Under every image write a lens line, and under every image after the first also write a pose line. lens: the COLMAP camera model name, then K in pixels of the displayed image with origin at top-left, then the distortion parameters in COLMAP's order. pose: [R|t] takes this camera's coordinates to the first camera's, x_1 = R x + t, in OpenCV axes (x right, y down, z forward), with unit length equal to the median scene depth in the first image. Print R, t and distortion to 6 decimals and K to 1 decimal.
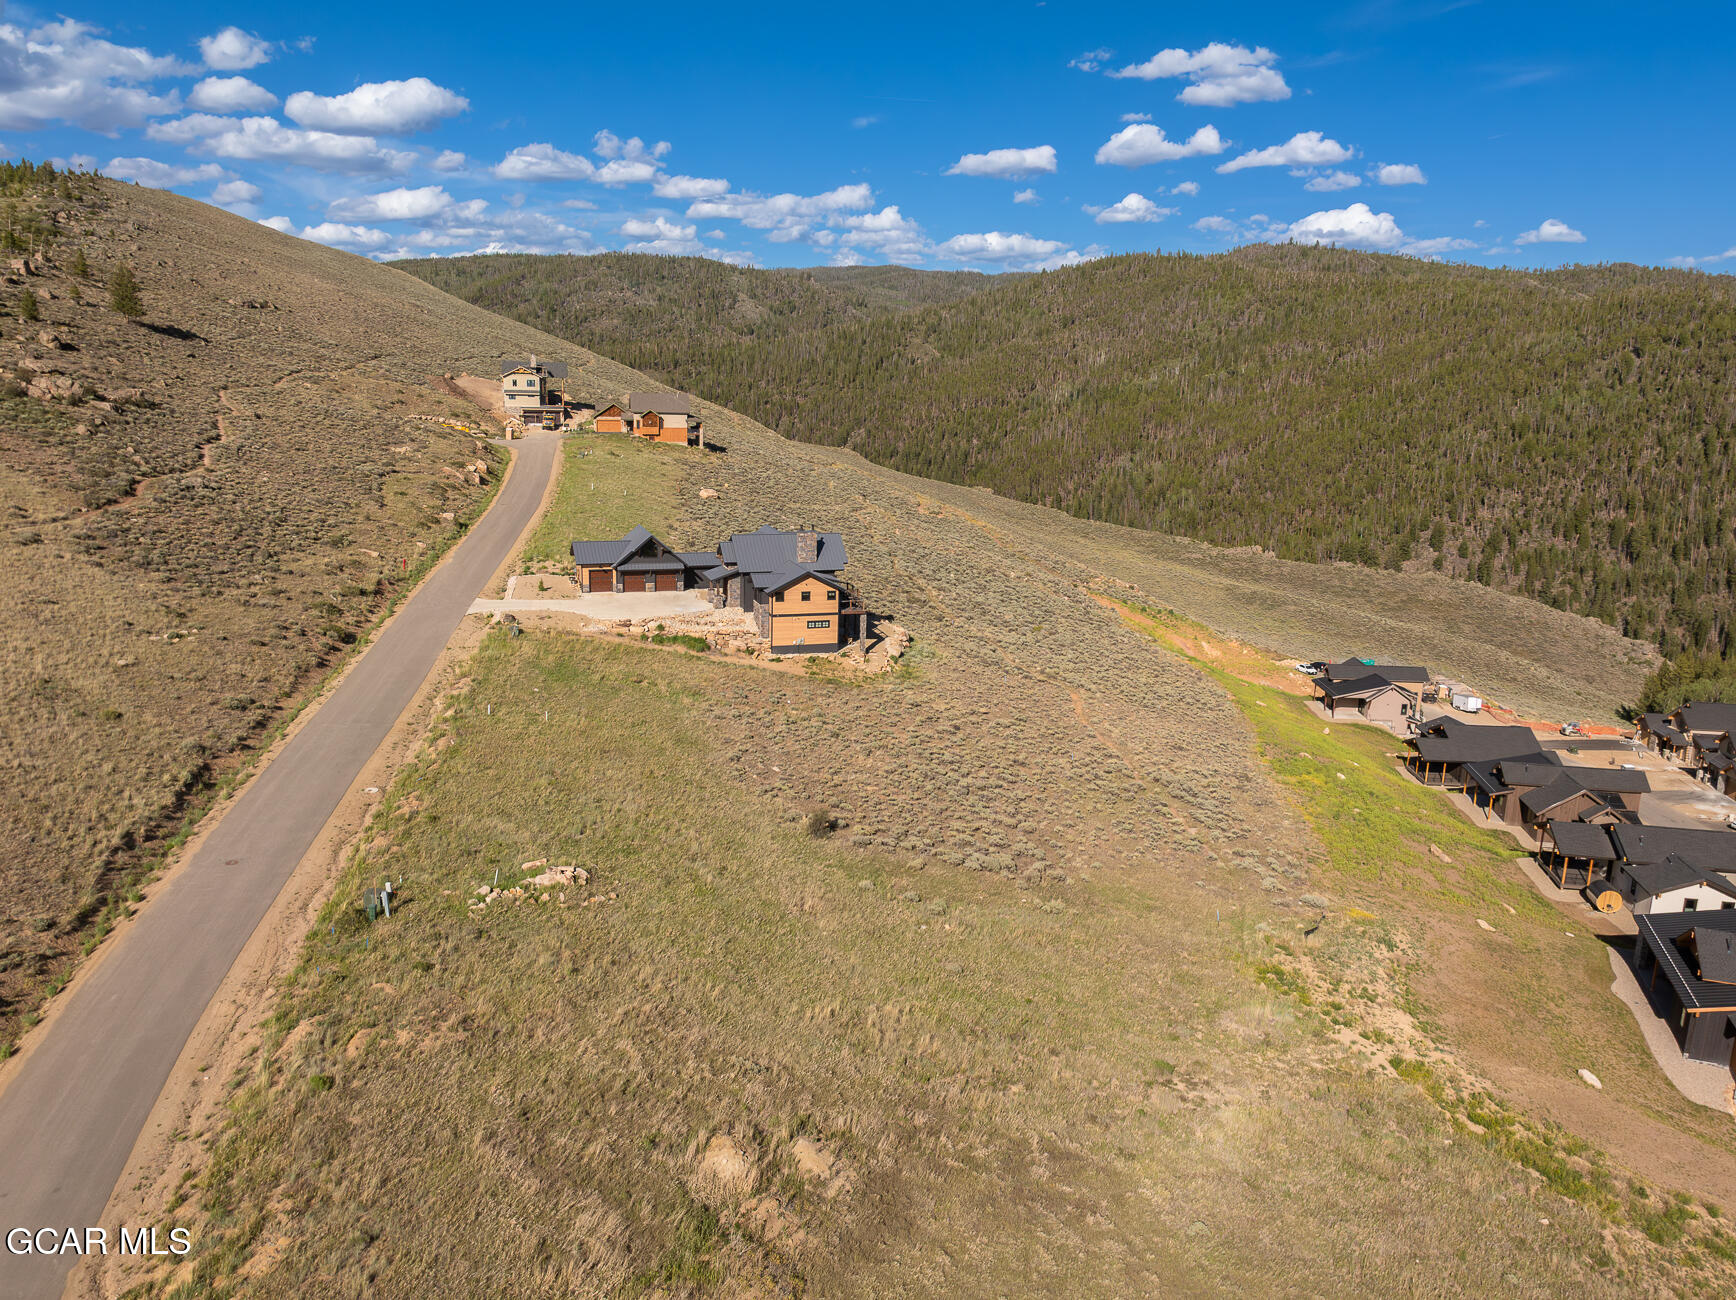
lens RADIAL K [[1301.2, 0, 858.9], [0, 1301.2, 732.3], [0, 0, 1]] dist [-0.009059, 0.000655]
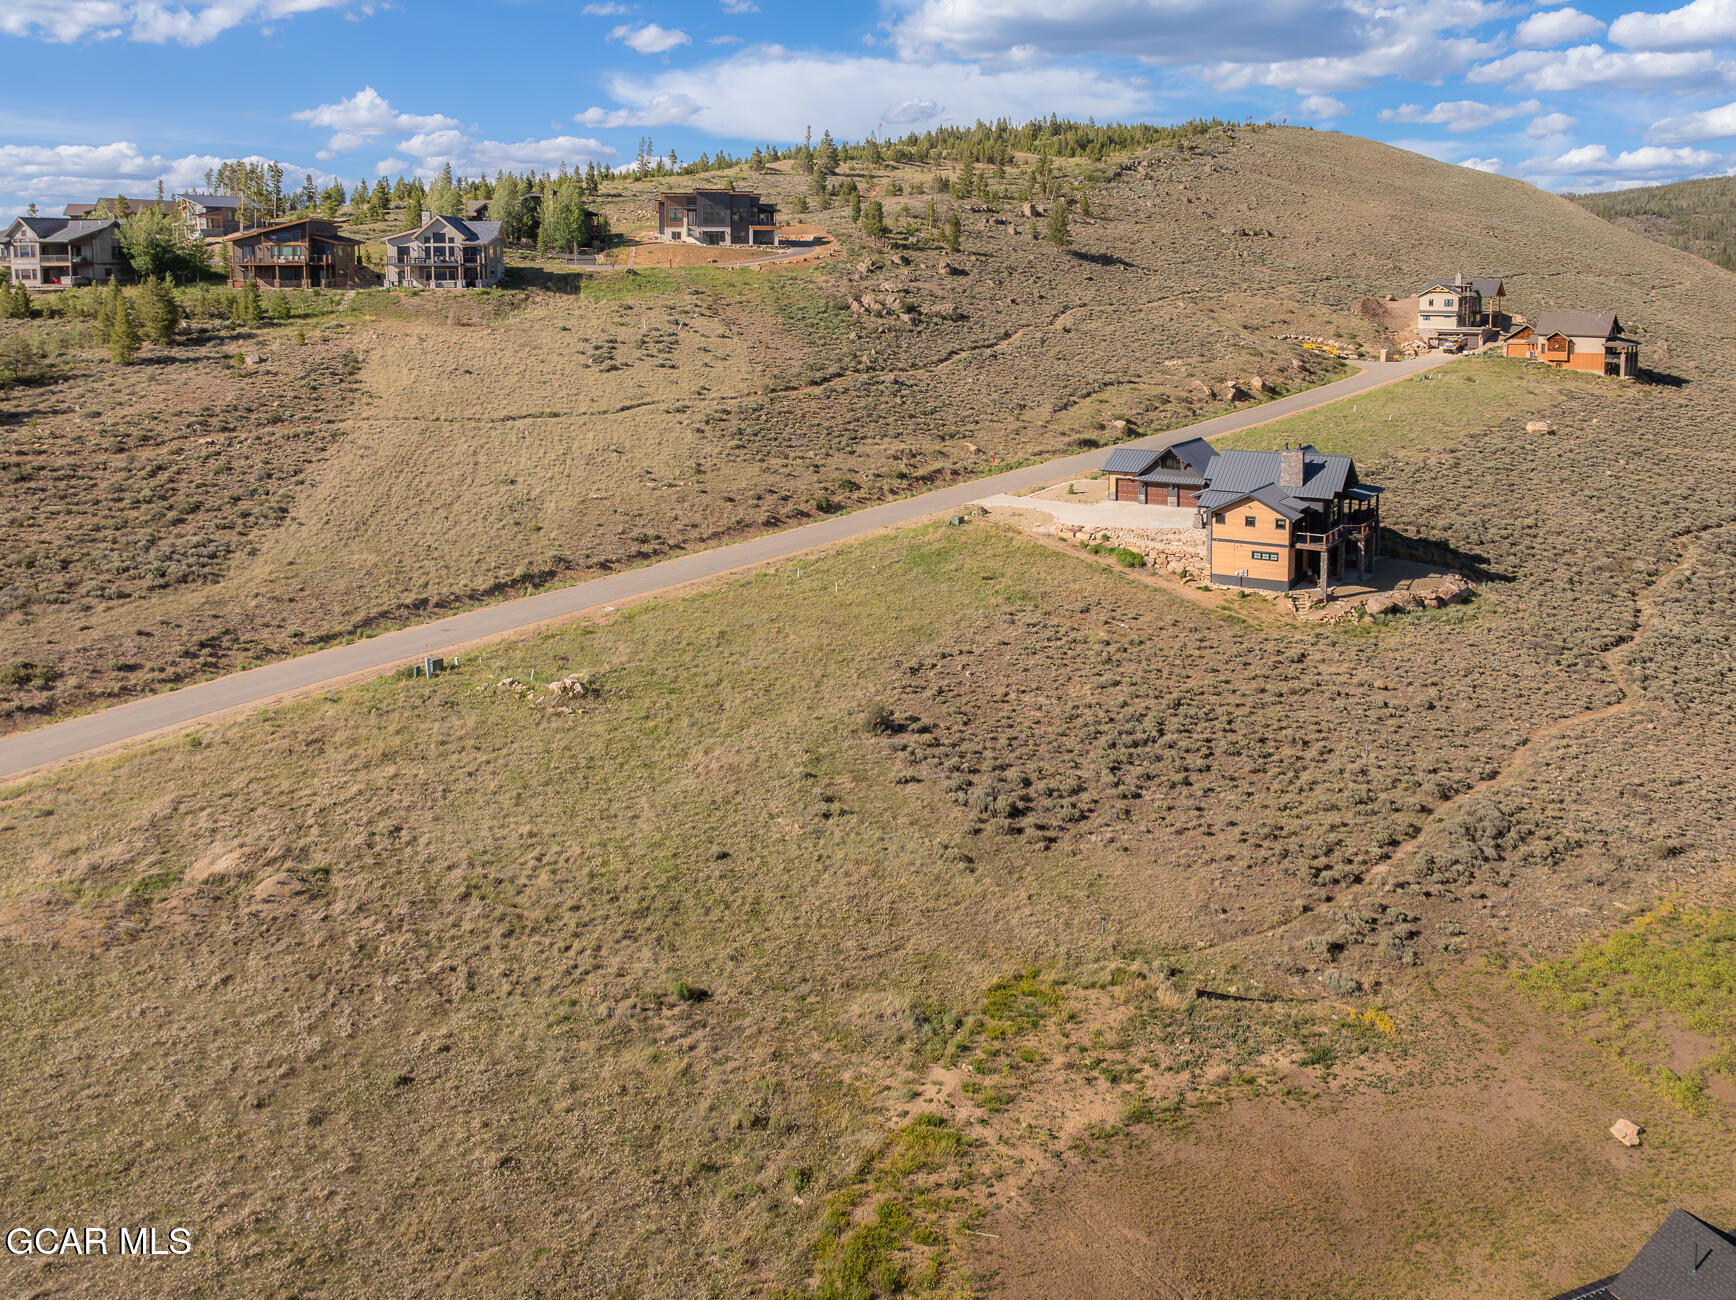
lens RADIAL K [[1430.9, 0, 919.2], [0, 1430.9, 516.6], [0, 0, 1]] dist [-0.014722, 0.012690]
pose [[0.658304, 0.098377, -0.746296, 0.295918], [-0.192160, 0.980538, -0.040248, -0.015376], [0.727813, 0.169903, 0.664396, 0.117250]]
